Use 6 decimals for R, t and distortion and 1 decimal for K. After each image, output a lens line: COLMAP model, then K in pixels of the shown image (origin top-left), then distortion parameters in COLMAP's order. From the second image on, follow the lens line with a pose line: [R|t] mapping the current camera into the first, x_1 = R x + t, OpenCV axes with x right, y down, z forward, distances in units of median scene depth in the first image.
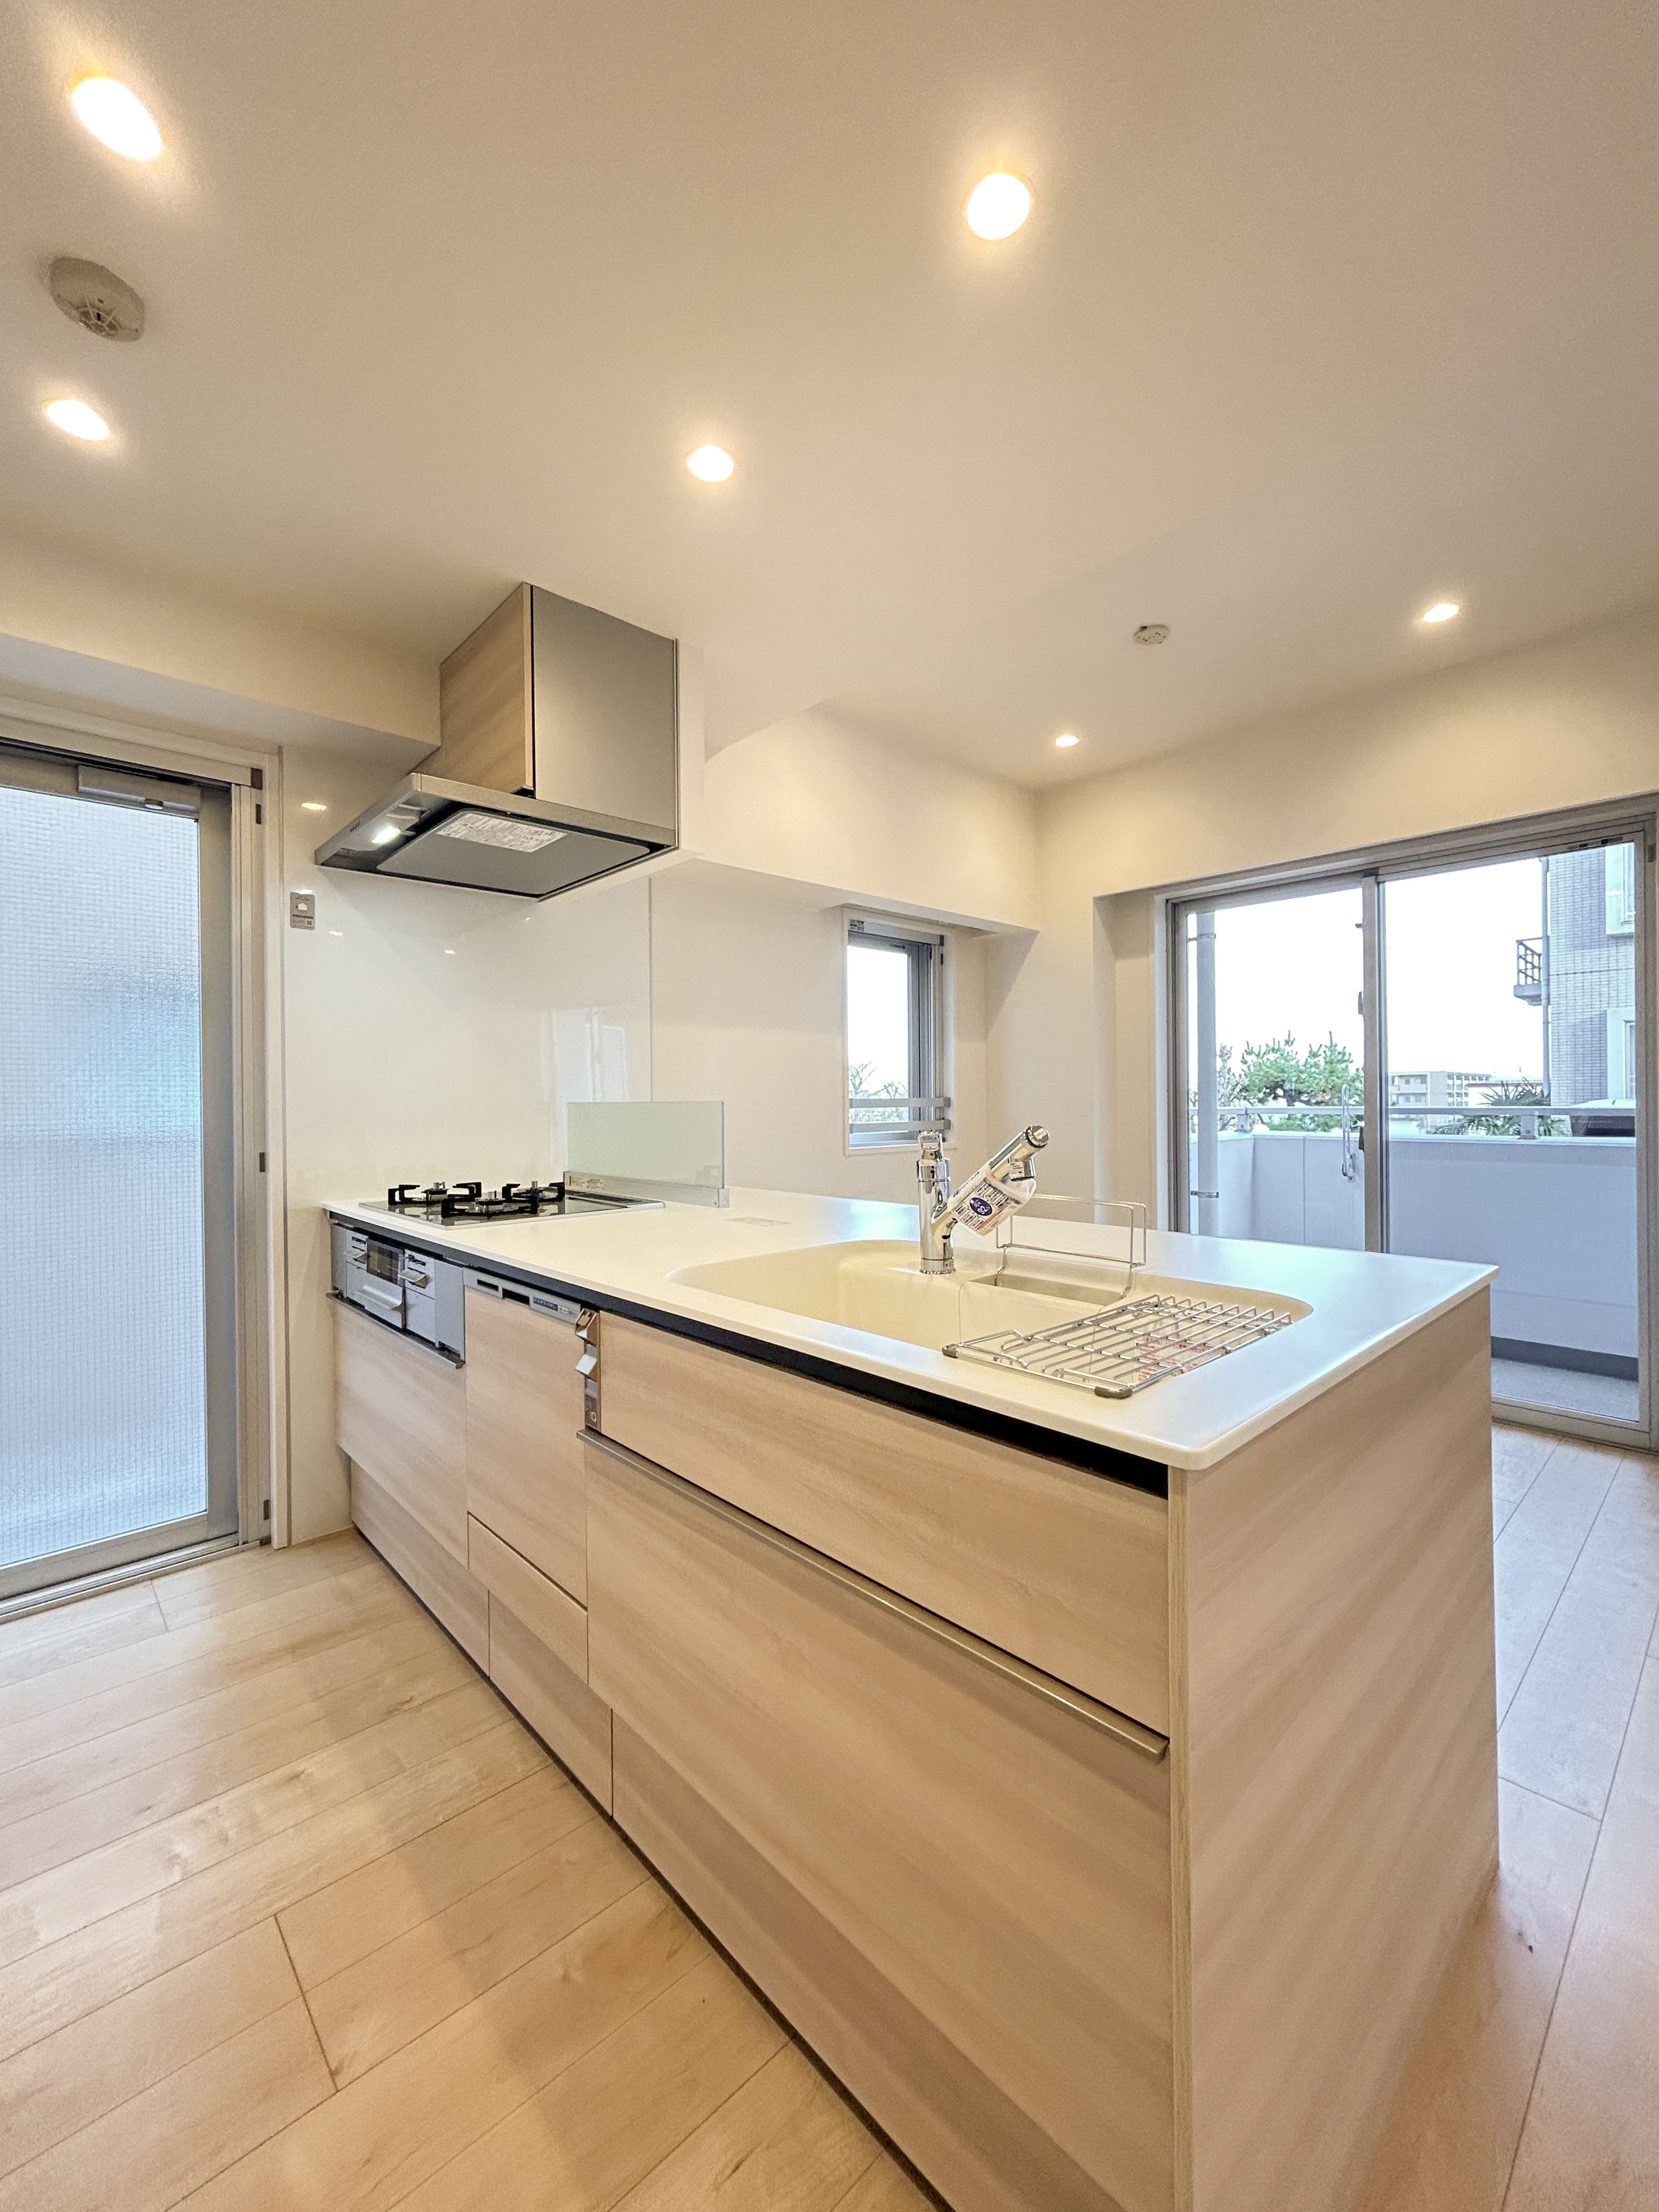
lens RADIAL K [[898.2, 0, 816.4], [0, 898.2, 1104.8], [0, 0, 1]] dist [0.000886, -0.000178]
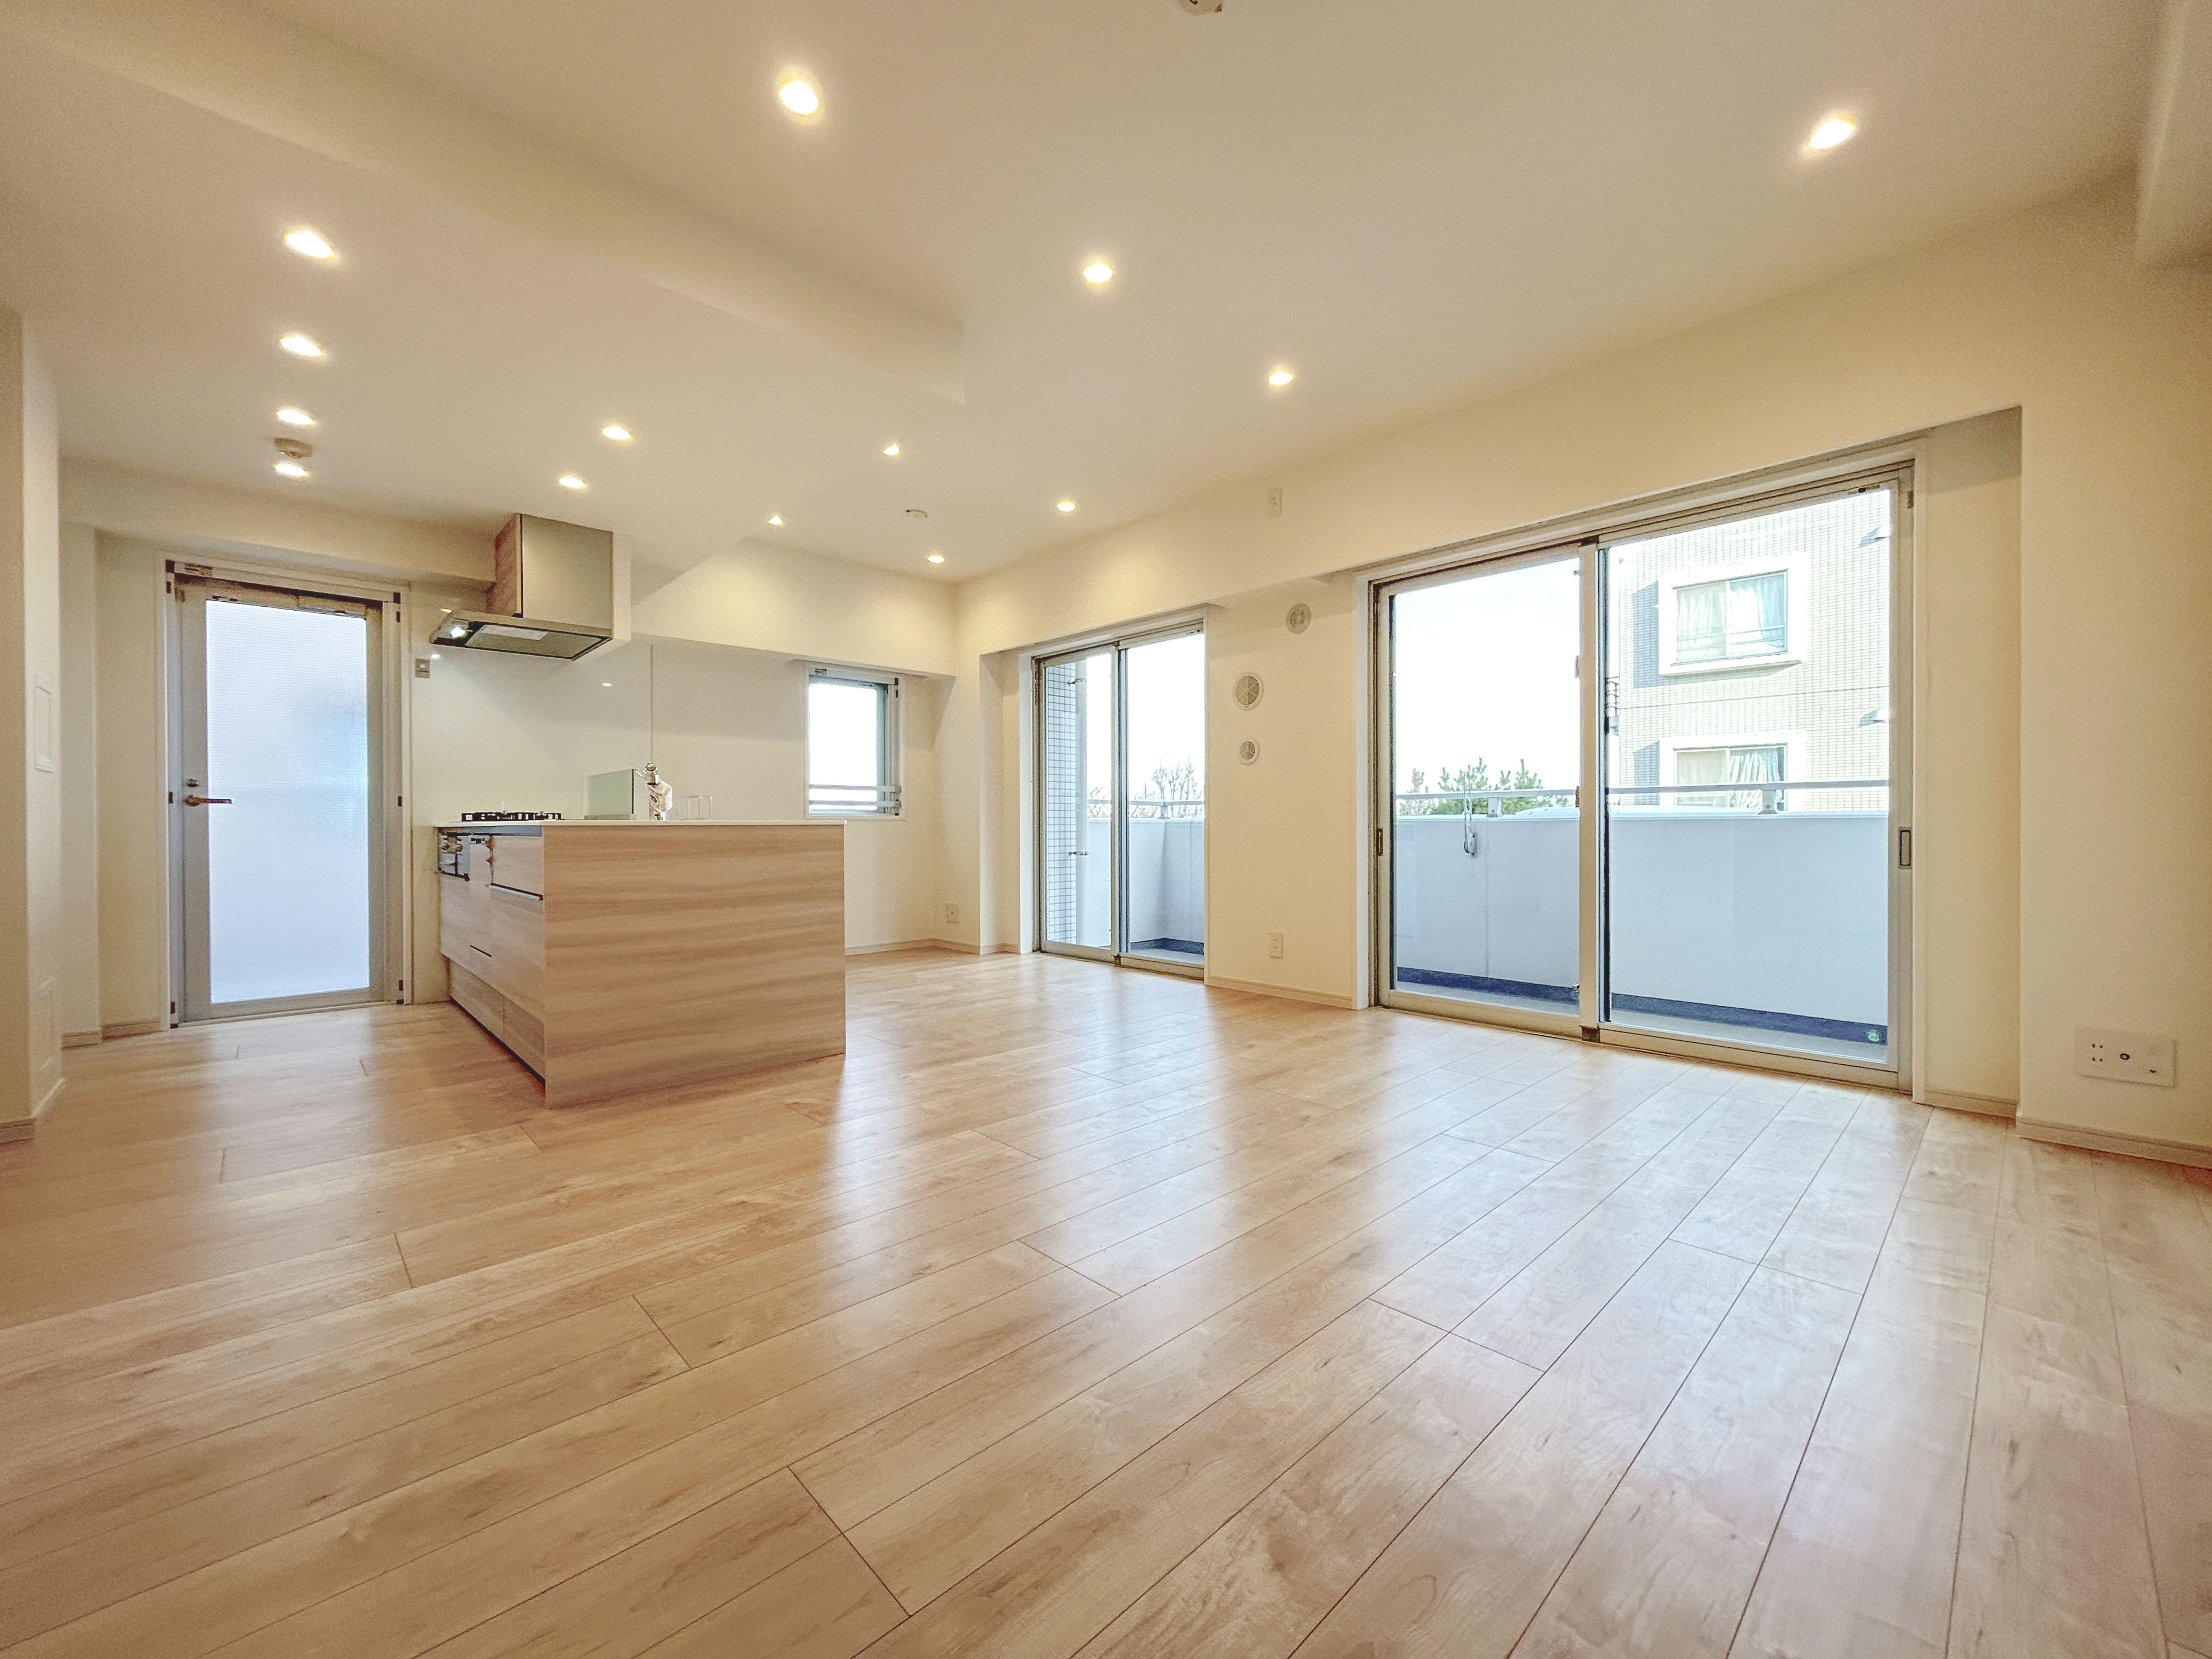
lens RADIAL K [[898.3, 0, 1104.2], [0, 898.3, 836.7], [0, 0, 1]] dist [0.000886, -0.000178]
pose [[0.999899, 0.008849, 0.011156, 0.830974], [-0.008920, 0.999940, 0.006337, 0.112241], [-0.011099, -0.006435, 0.999918, -0.891894]]
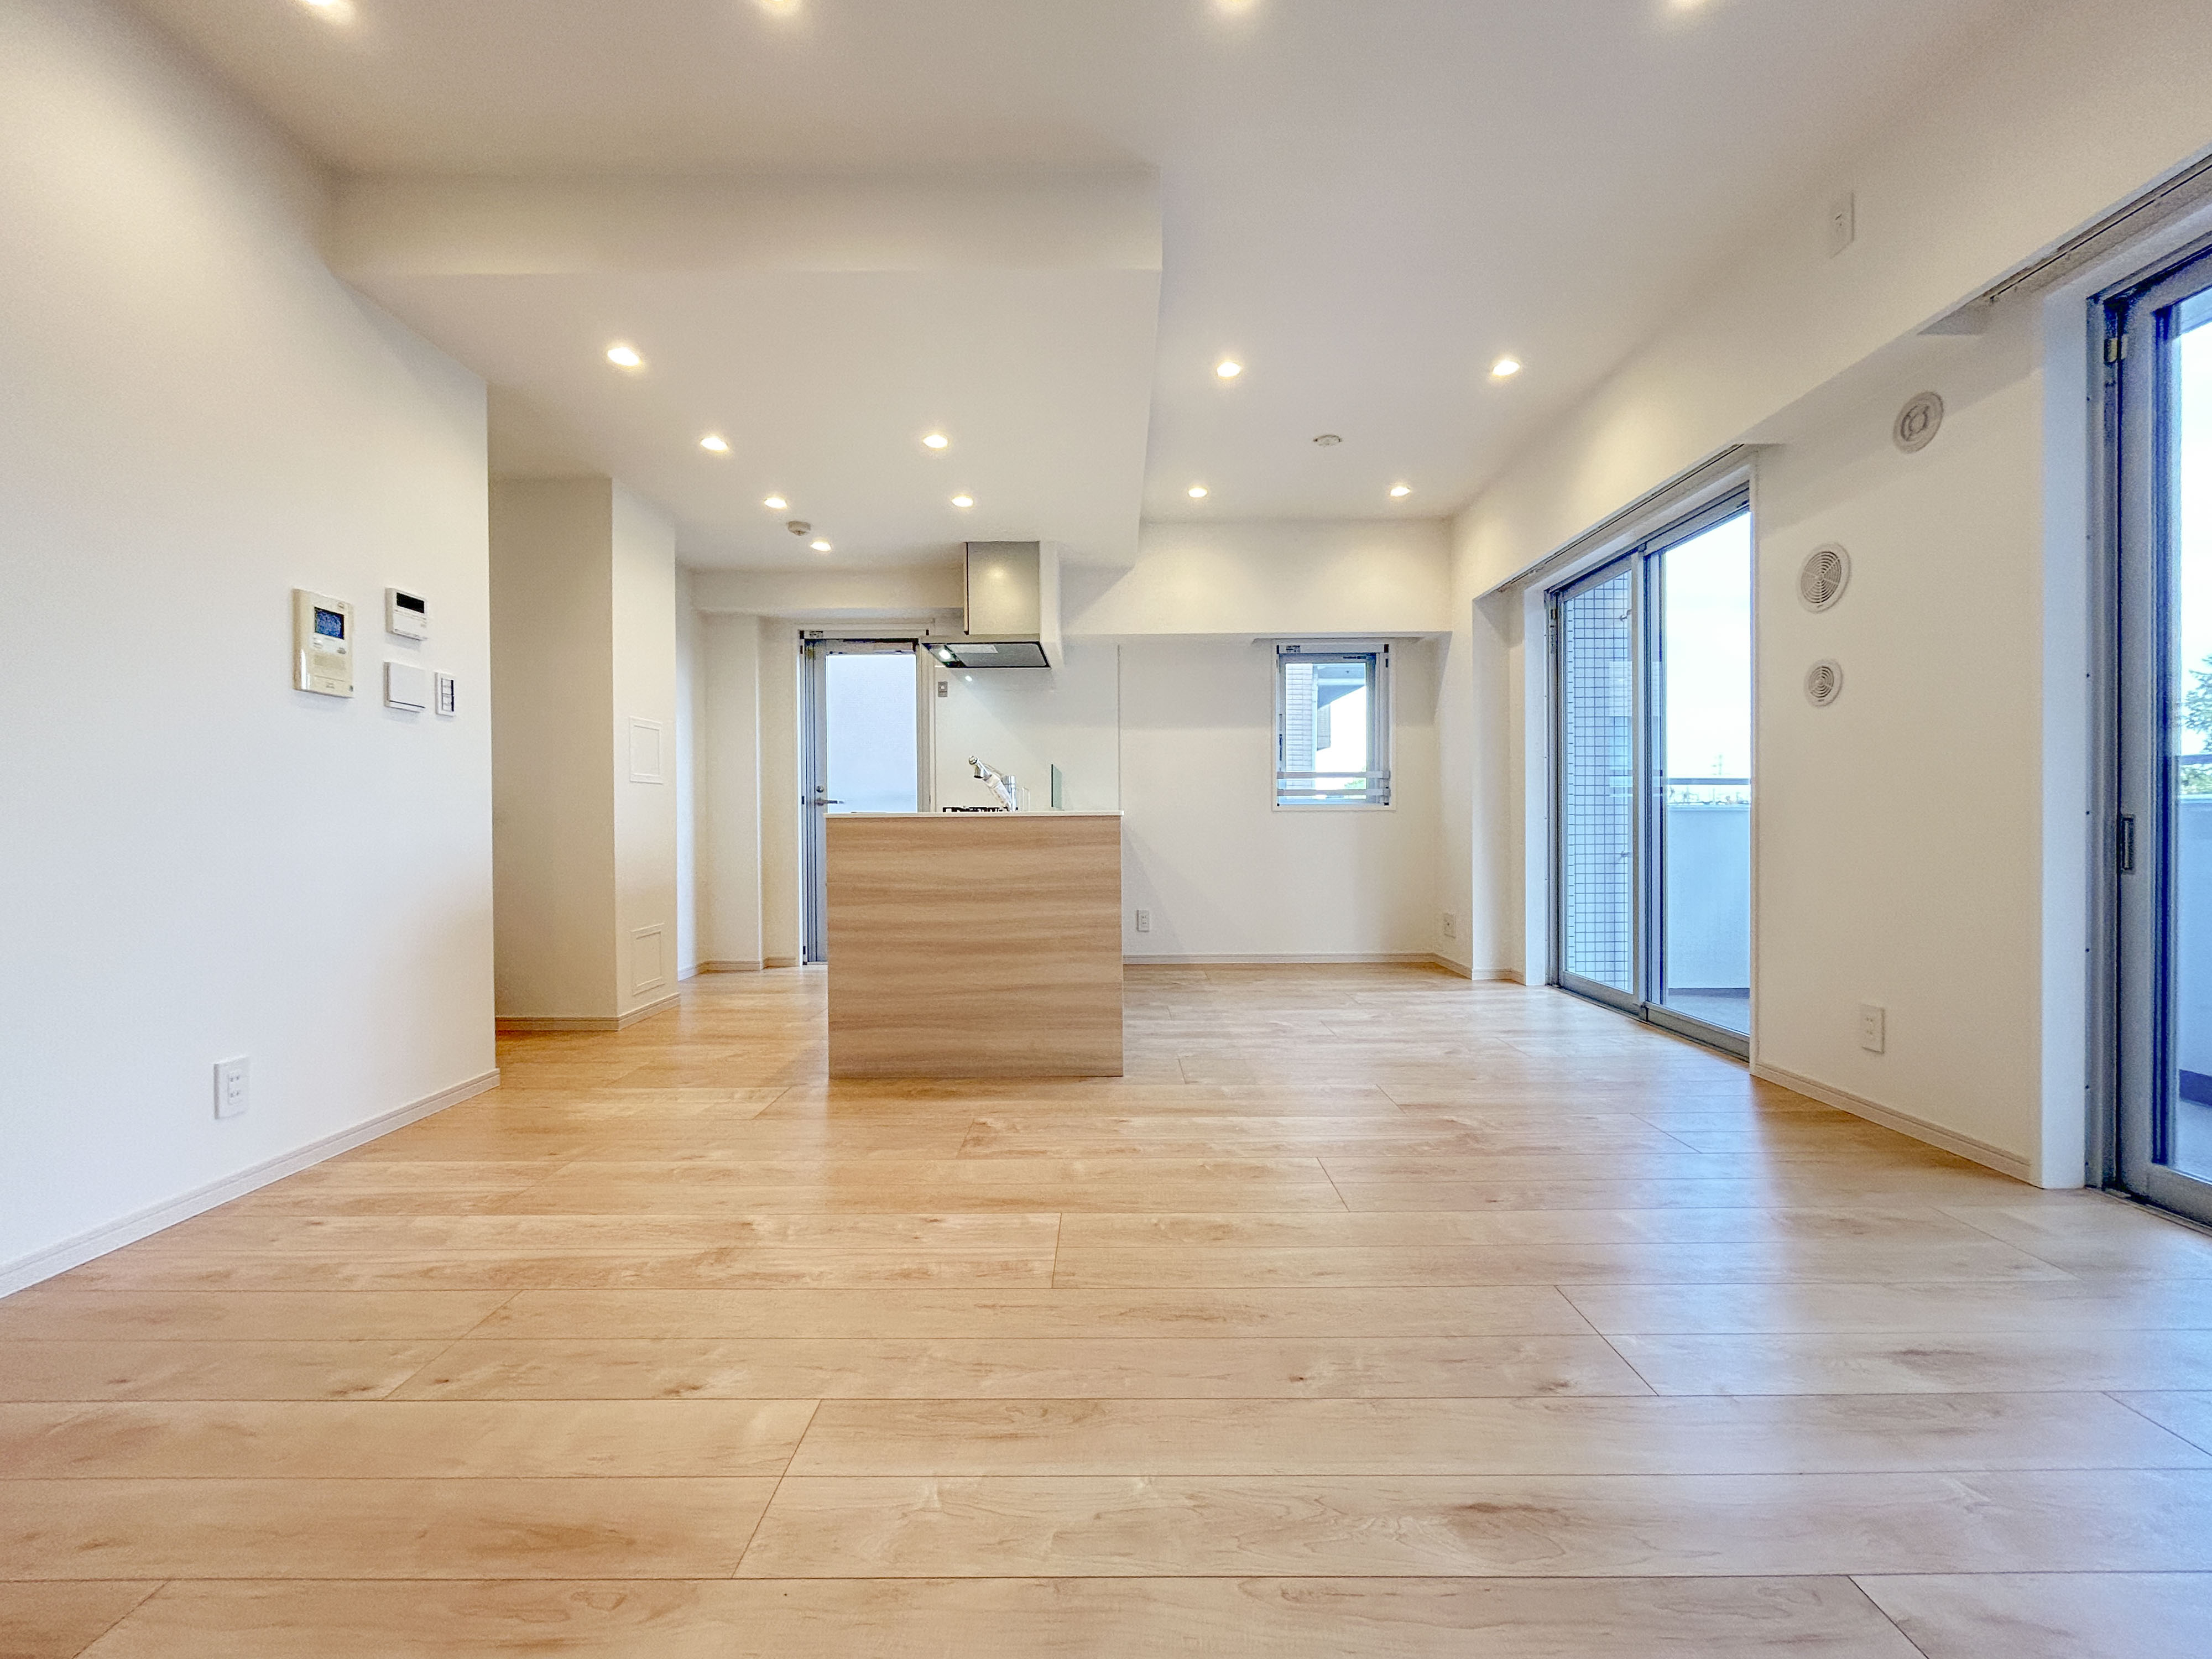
lens RADIAL K [[898.3, 0, 1111.1], [0, 898.3, 832.8], [0, 0, 1]] dist [0.000886, -0.000178]
pose [[0.728998, 0.014174, -0.684369, 1.291185], [-0.006058, 0.999880, 0.014255, 0.112513], [0.684489, -0.006245, 0.728996, -0.361587]]
